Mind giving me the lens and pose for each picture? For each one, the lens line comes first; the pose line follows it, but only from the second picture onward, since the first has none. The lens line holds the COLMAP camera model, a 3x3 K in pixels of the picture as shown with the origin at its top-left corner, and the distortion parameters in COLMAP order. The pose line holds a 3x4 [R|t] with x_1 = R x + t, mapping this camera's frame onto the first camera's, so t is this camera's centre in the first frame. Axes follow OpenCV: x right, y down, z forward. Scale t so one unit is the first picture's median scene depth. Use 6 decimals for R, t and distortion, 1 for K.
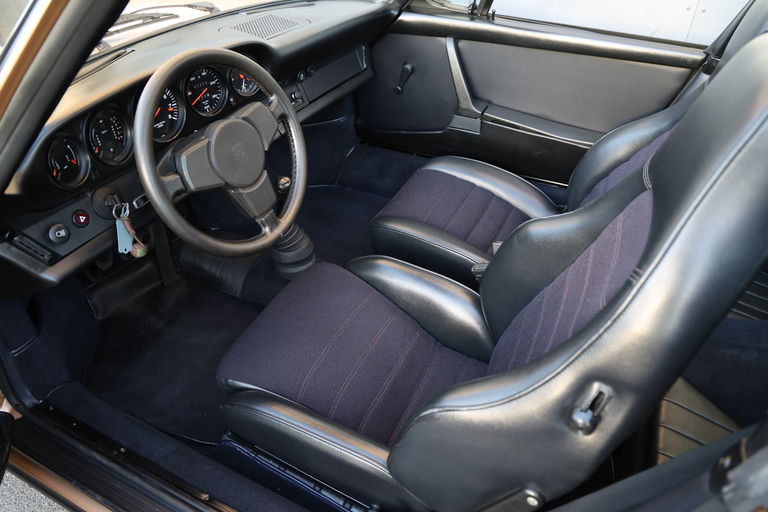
lens RADIAL K [[527.1, 0, 367.5], [0, 527.1, 254.3], [0, 0, 1]] dist [-0.067338, 0.030781]
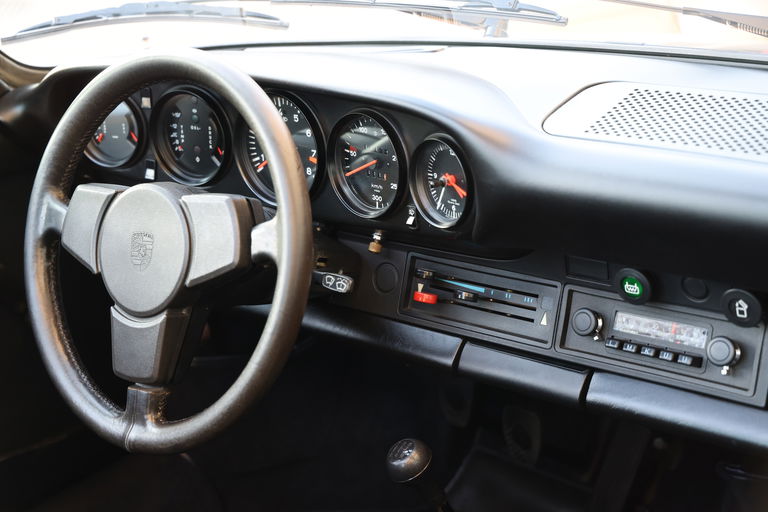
lens RADIAL K [[1371.8, 0, 385.1], [0, 1371.8, 259.7], [0, 0, 1]] dist [0.233626, 0.000000]
pose [[-0.191782, 0.366753, -0.910336, 0.808399], [-0.521823, 0.747475, 0.411074, -0.742264], [0.831216, 0.553871, 0.048028, 0.979663]]
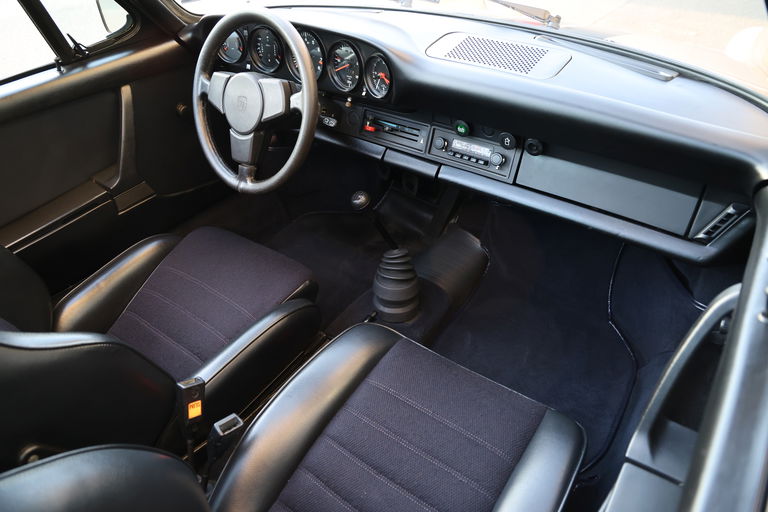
lens RADIAL K [[527.1, 0, 386.9], [0, 527.1, 250.6], [0, 0, 1]] dist [-0.067338, 0.030781]
pose [[-0.159616, 0.601550, -0.782726, 0.669130], [-0.567364, 0.592956, 0.571403, -0.709641], [0.807850, 0.535296, 0.246653, 0.985150]]
